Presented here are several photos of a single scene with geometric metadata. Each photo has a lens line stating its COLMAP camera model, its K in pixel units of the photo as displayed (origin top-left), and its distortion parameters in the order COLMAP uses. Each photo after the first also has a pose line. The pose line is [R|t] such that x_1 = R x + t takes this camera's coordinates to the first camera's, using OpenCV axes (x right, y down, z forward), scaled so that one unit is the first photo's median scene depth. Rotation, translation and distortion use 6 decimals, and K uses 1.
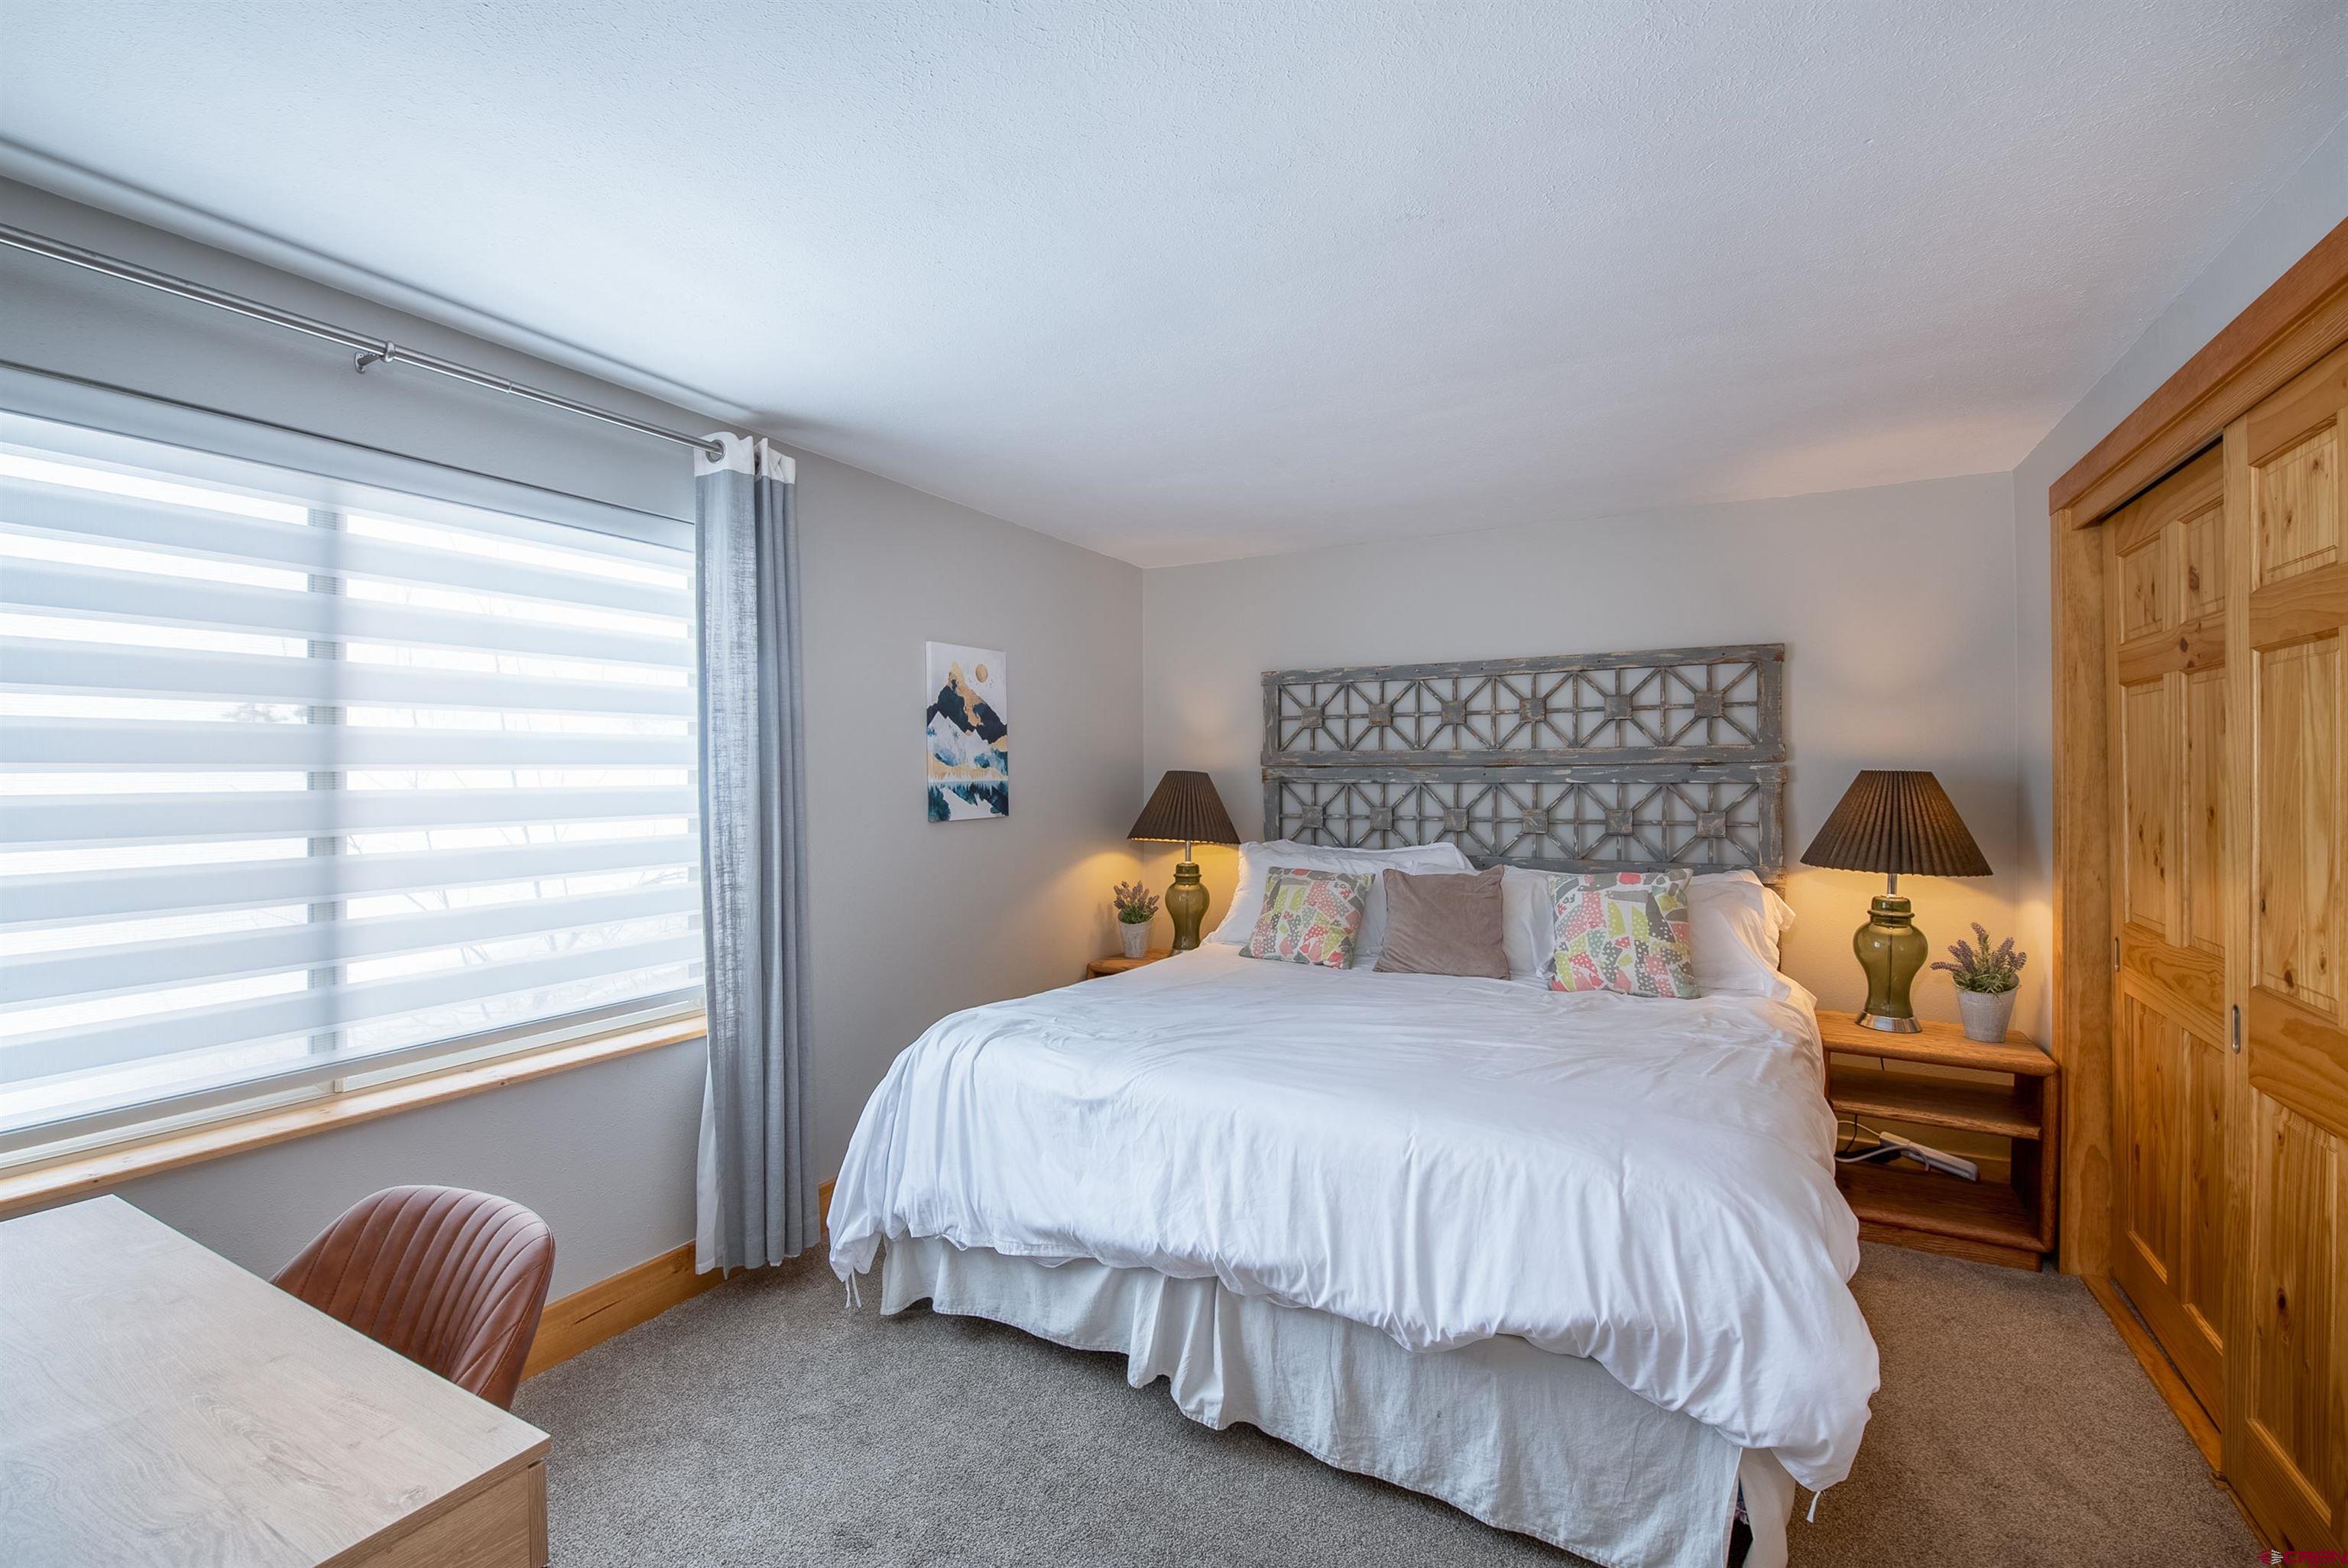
lens RADIAL K [[1018.8, 0, 1174.0], [0, 1018.8, 784.0], [0, 0, 1]] dist [-0.000146, -0.000018]
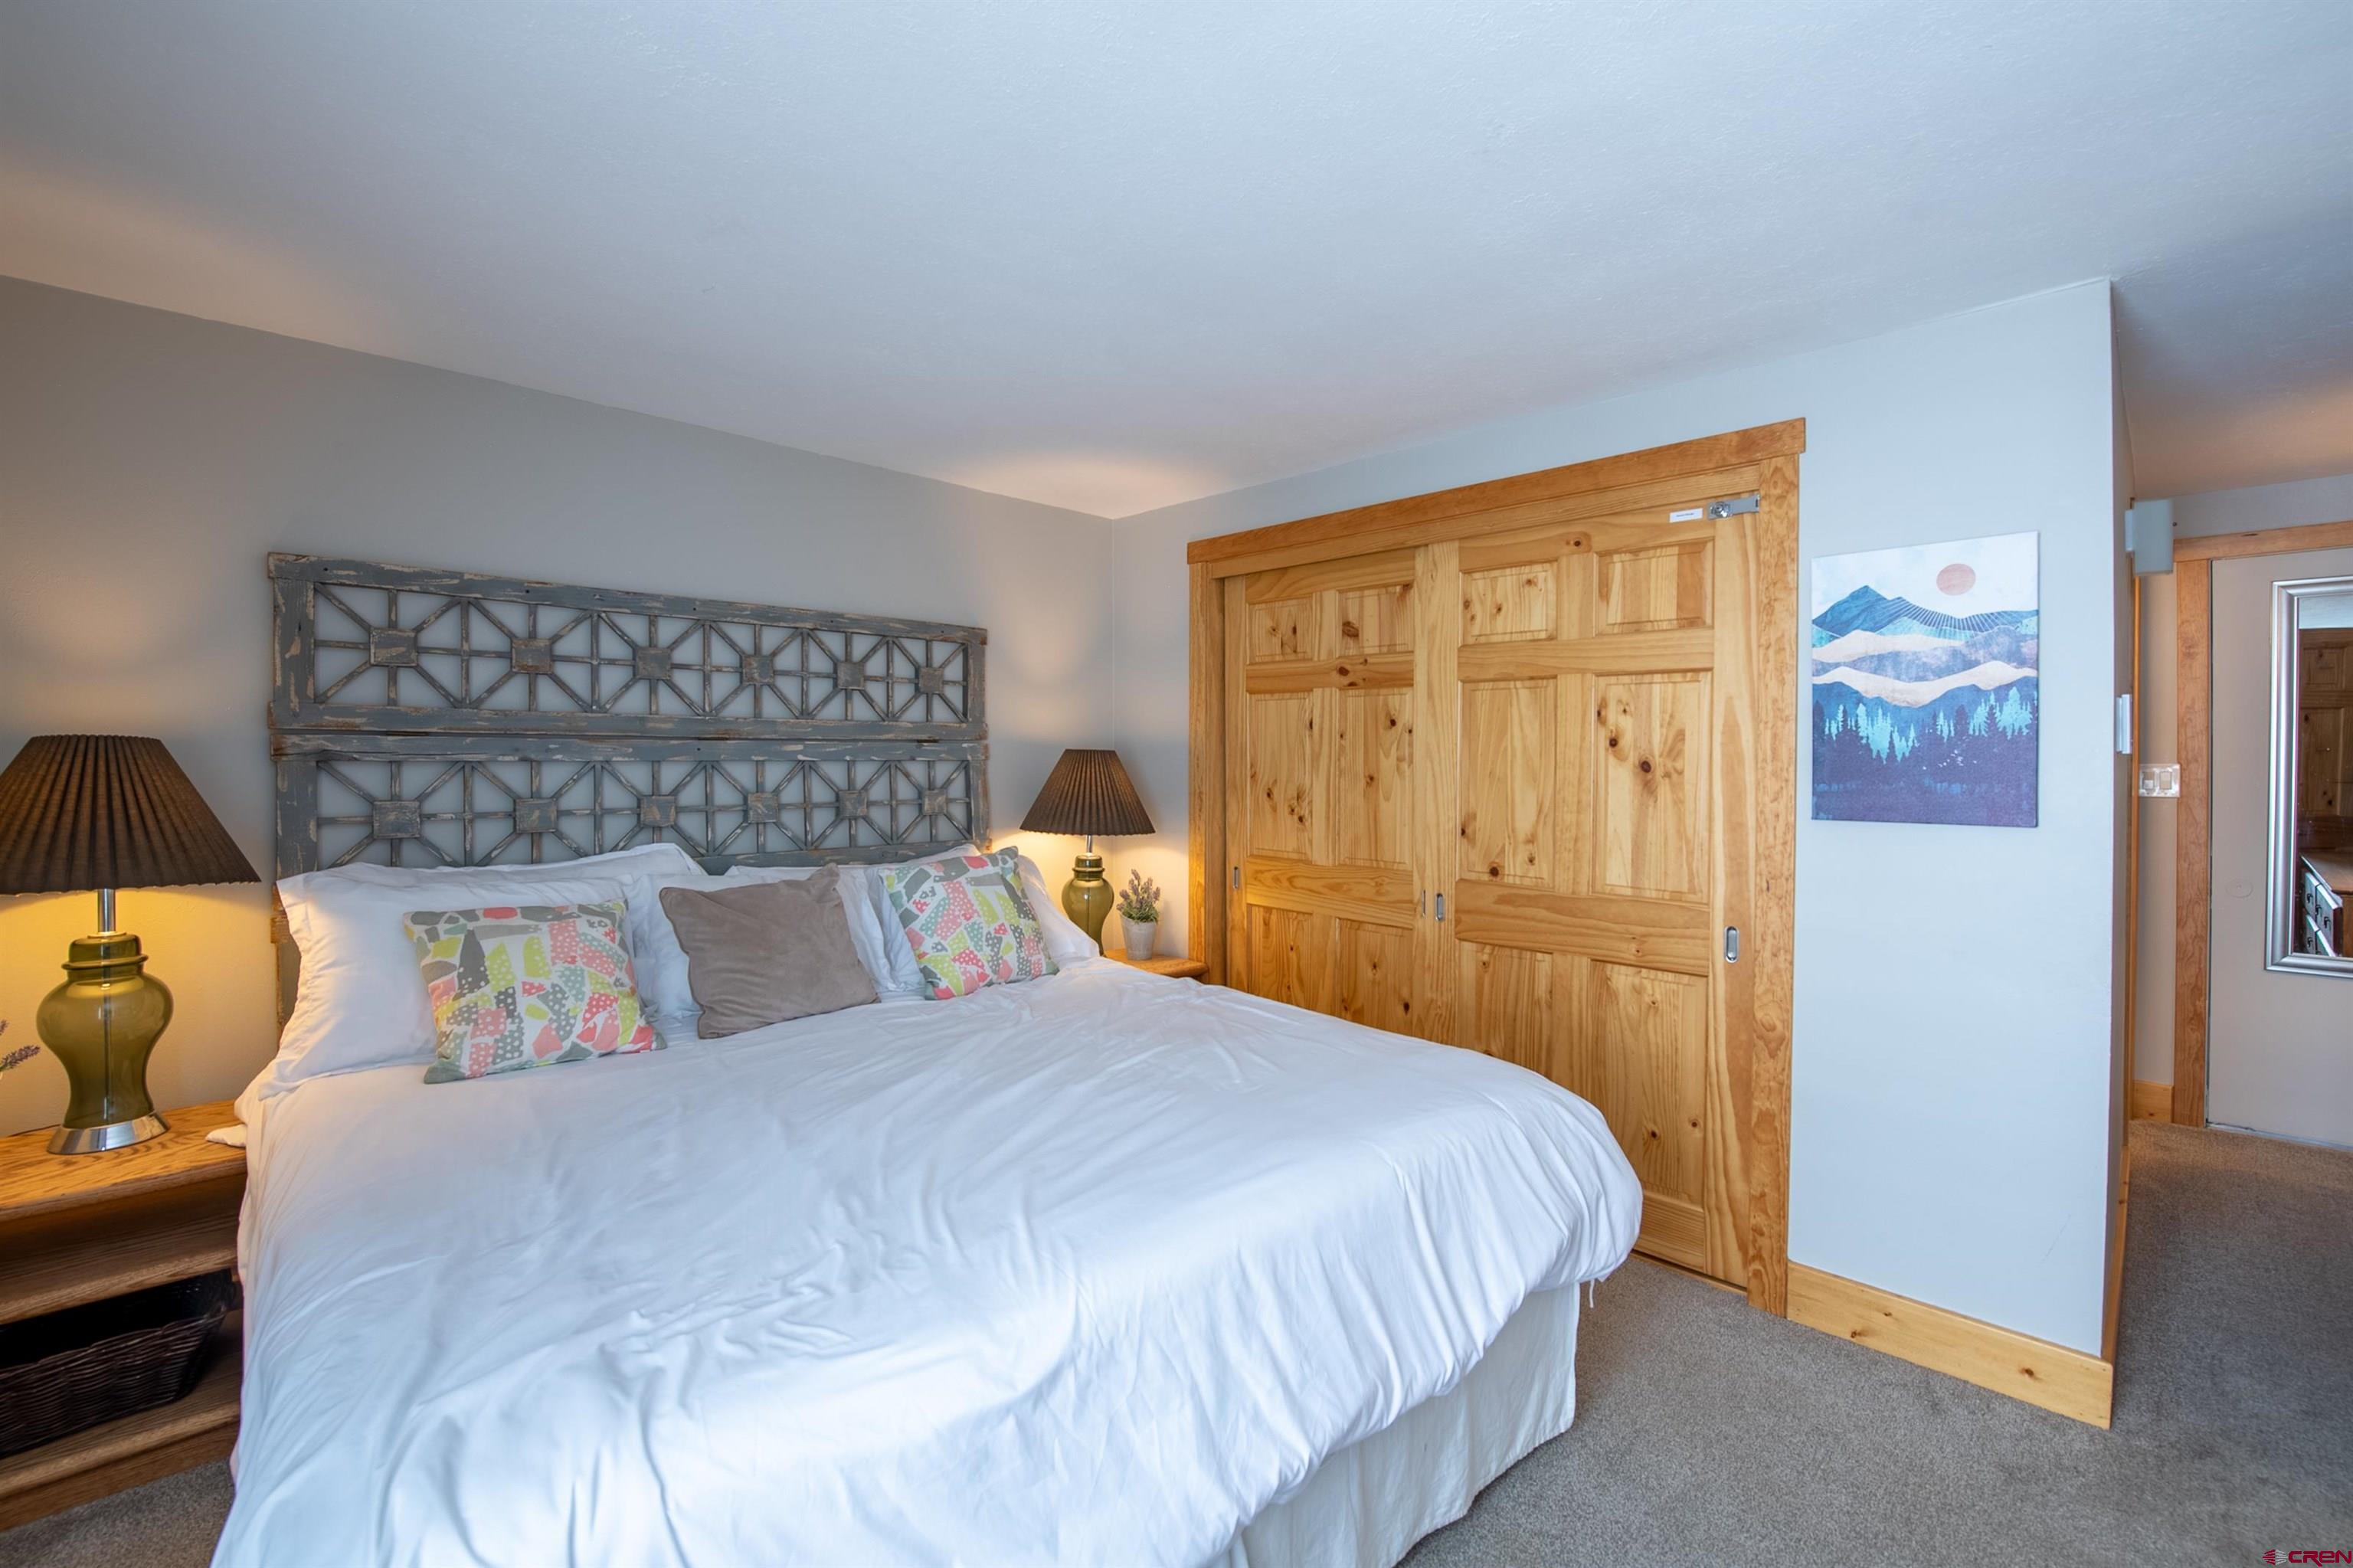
lens RADIAL K [[992.7, 0, 1176.5], [0, 992.7, 784.0], [0, 0, 1]] dist [-0.000765, -0.010271]
pose [[0.284502, -0.024051, 0.958374, -0.313586], [0.001815, 0.999697, 0.024549, -0.001268], [-0.958674, -0.005245, 0.284460, 0.469020]]
